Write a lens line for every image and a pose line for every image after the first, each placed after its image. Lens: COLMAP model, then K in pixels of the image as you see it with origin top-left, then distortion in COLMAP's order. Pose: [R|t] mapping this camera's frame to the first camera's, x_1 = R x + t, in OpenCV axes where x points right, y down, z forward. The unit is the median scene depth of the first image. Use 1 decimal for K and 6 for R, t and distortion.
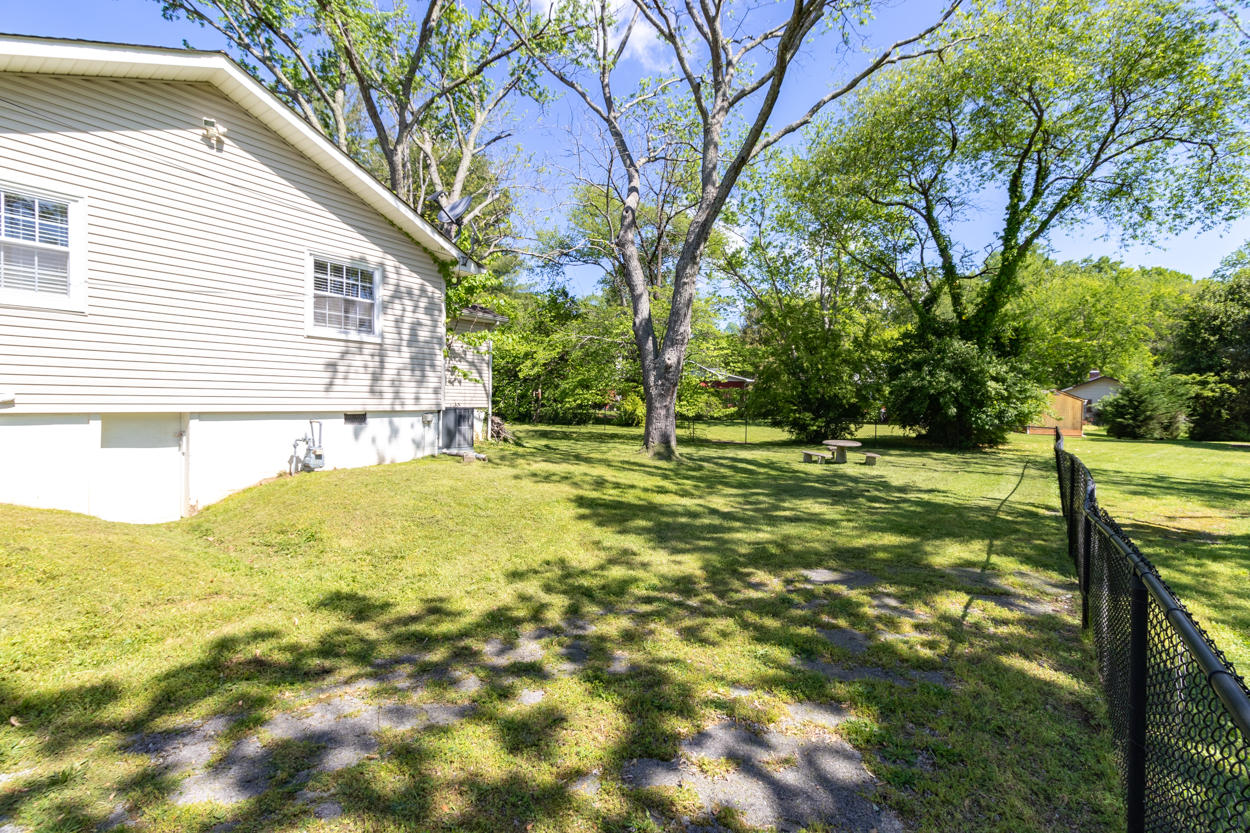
lens RADIAL K [[608.4, 0, 617.4], [0, 608.4, 421.5], [0, 0, 1]] dist [-0.000031, -0.000199]
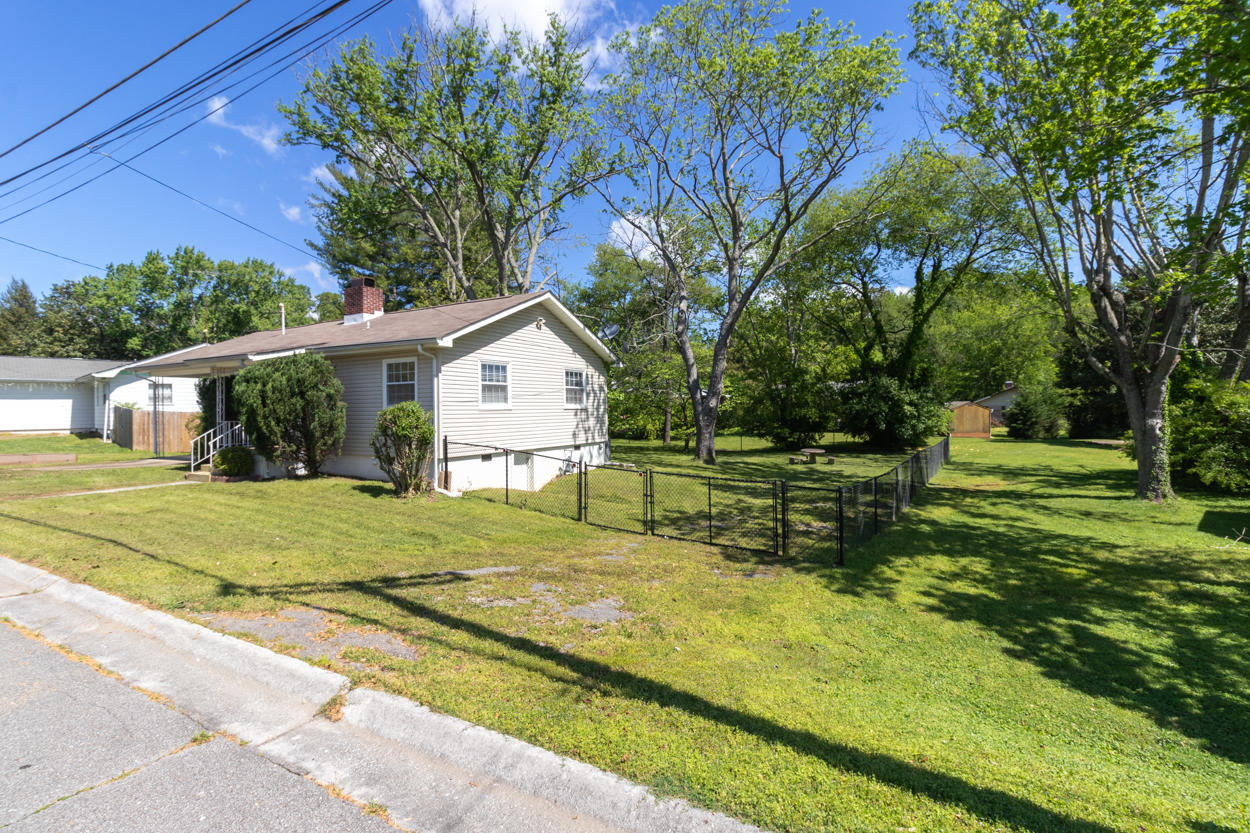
lens RADIAL K [[608.4, 0, 625.6], [0, 608.4, 421.0], [0, 0, 1]] dist [-0.000031, -0.000199]
pose [[0.997091, -0.024587, 0.072143, -0.188586], [0.025520, 0.999602, -0.012039, -0.029090], [-0.071819, 0.013845, 0.997322, -0.448727]]
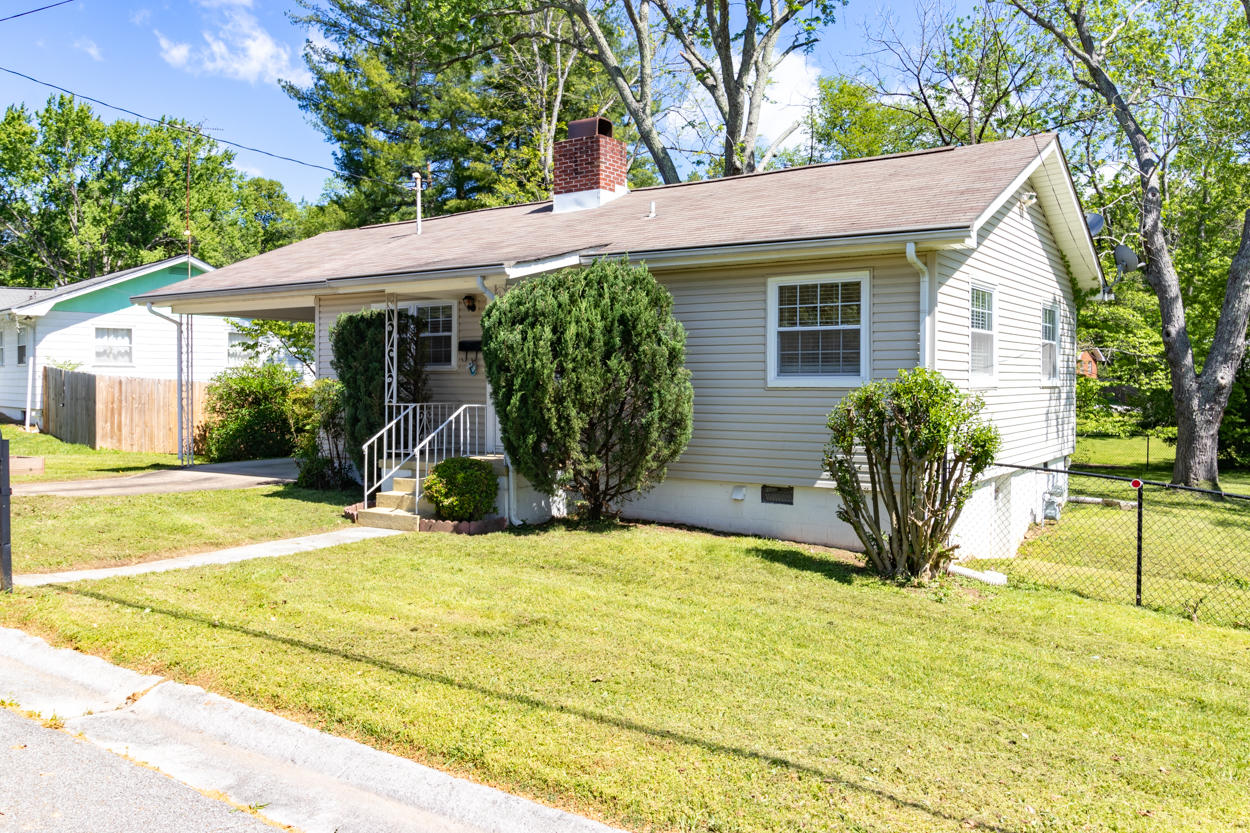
lens RADIAL K [[1046.7, 0, 627.9], [0, 1046.7, 407.7], [0, 0, 1]] dist [0.000798, 0.012322]
pose [[0.999778, -0.009576, -0.018794, -0.477689], [0.009448, 0.999932, -0.006888, -0.041983], [0.018858, 0.006709, 0.999800, -0.296409]]
